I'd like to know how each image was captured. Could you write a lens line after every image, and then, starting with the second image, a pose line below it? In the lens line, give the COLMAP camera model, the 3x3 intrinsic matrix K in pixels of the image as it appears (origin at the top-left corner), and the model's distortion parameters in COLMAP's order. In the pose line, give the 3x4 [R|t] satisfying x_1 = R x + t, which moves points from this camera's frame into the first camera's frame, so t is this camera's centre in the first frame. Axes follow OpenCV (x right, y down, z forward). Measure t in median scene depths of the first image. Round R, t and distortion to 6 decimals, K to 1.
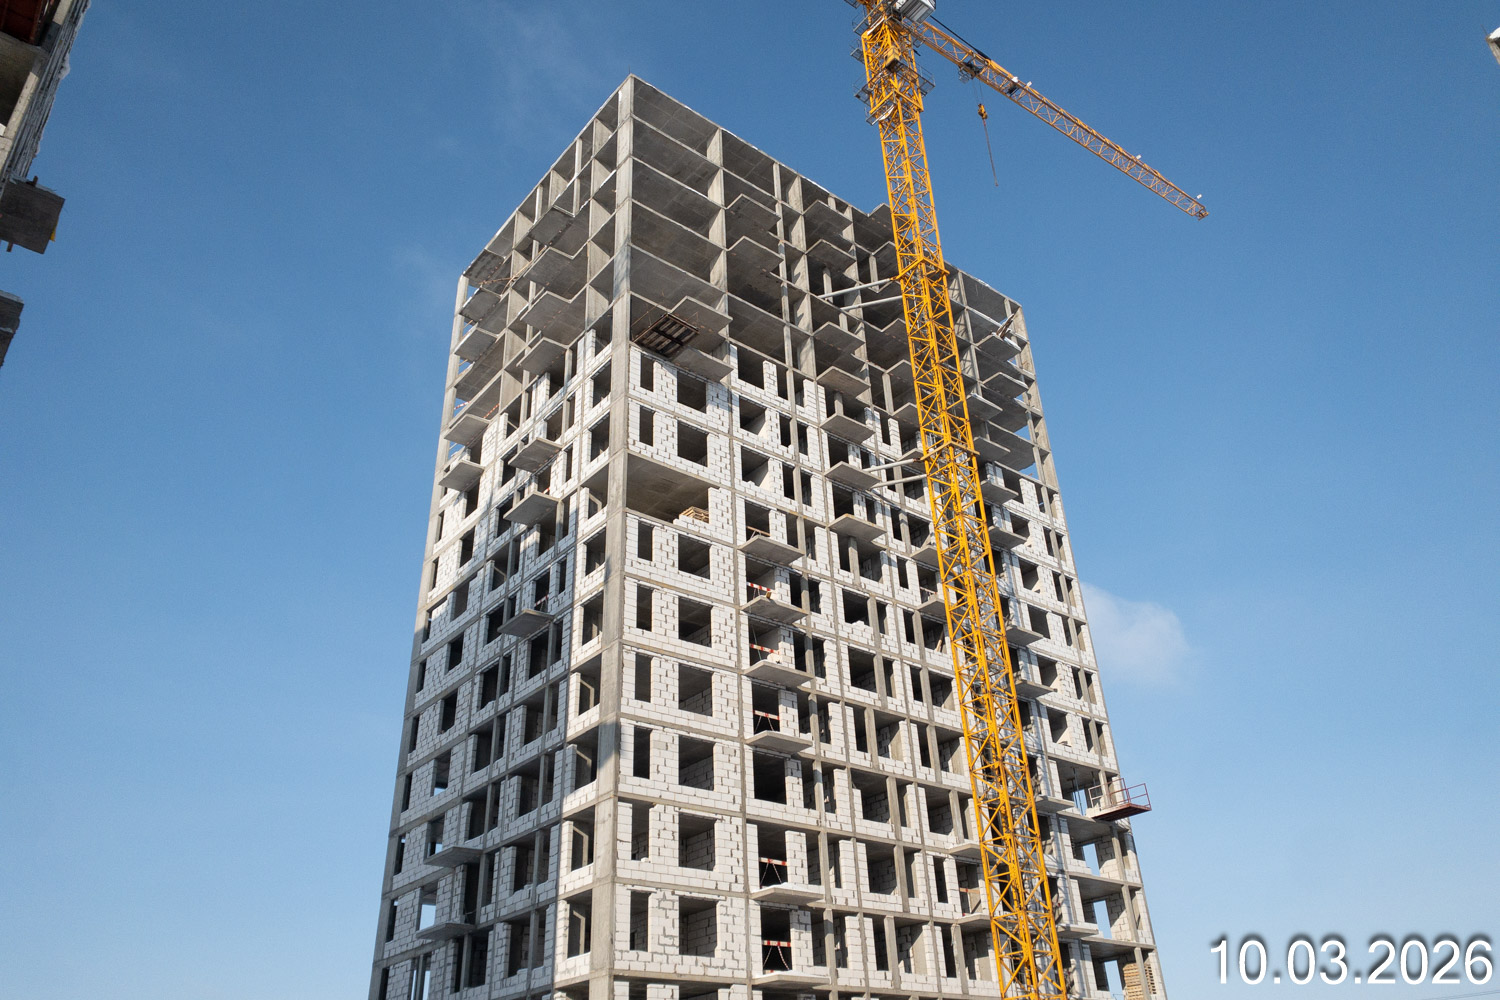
lens RADIAL K [[1113.9, 0, 748.7], [0, 1113.9, 468.7], [0, 0, 1]] dist [0.051661, -0.001543]
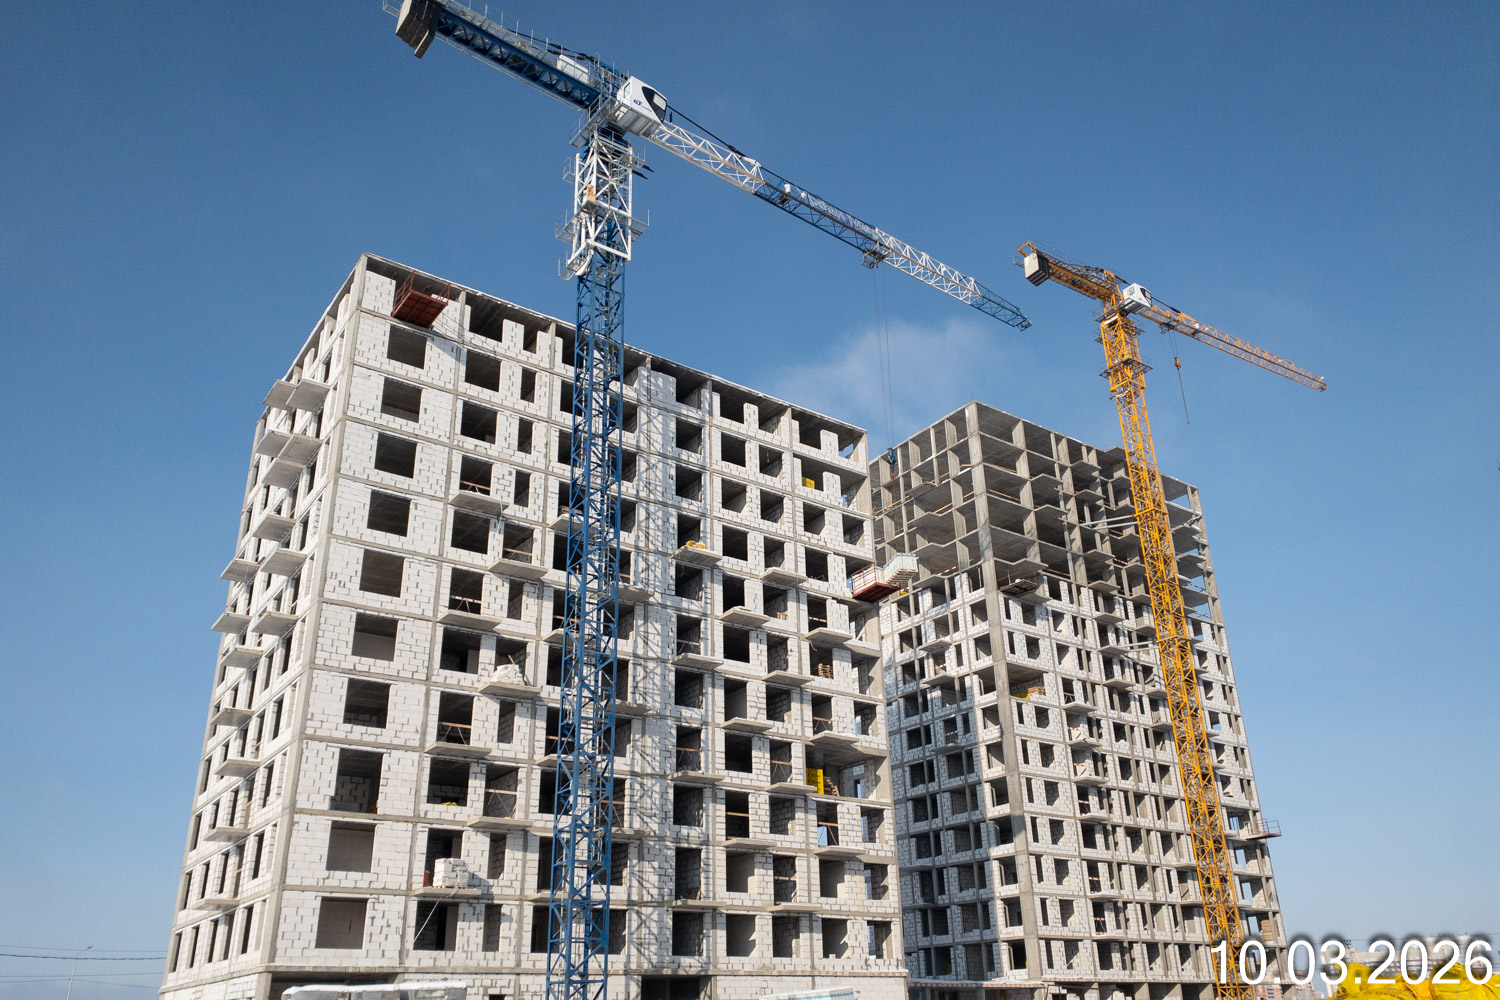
lens RADIAL K [[1118.8, 0, 751.8], [0, 1118.8, 542.0], [0, 0, 1]] dist [0.031757, -0.006357]
pose [[0.998483, -0.008625, -0.054380, -0.398462], [0.016430, 0.989330, 0.144764, -0.453140], [0.052551, -0.145437, 0.987971, -0.766517]]
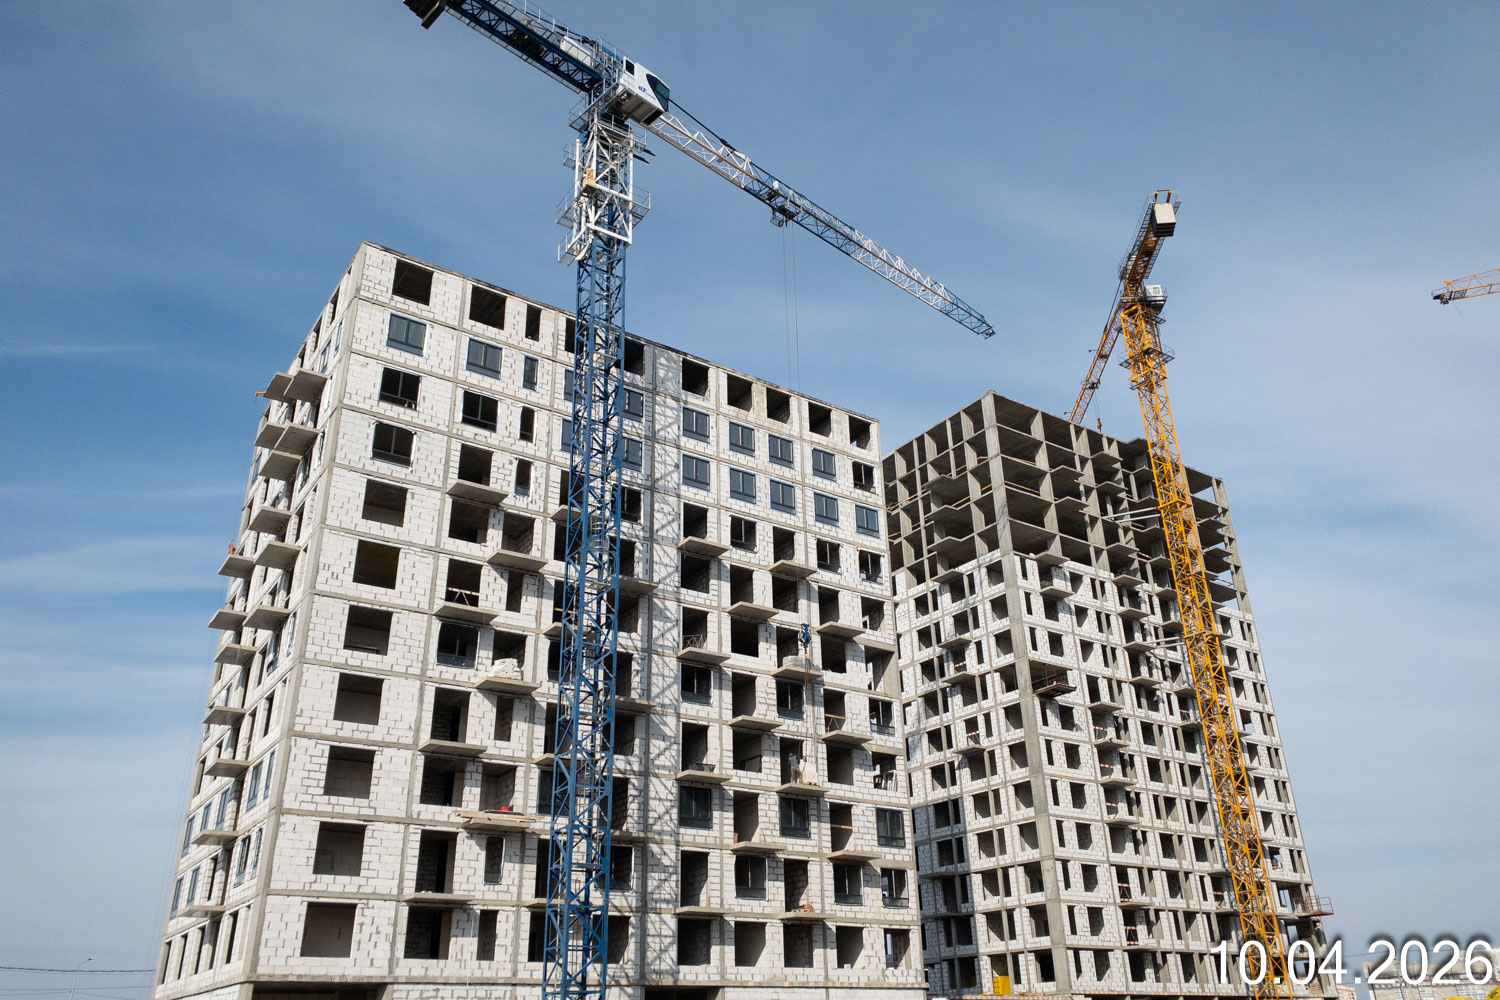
lens RADIAL K [[1123.9, 0, 750.0], [0, 1123.9, 500.0], [0, 0, 1]] dist [0.020331, 0.005674]
pose [[0.997059, -0.018769, -0.074297, -0.387233], [0.026445, 0.994256, 0.103706, -0.434958], [0.071924, -0.105366, 0.991829, -0.737824]]
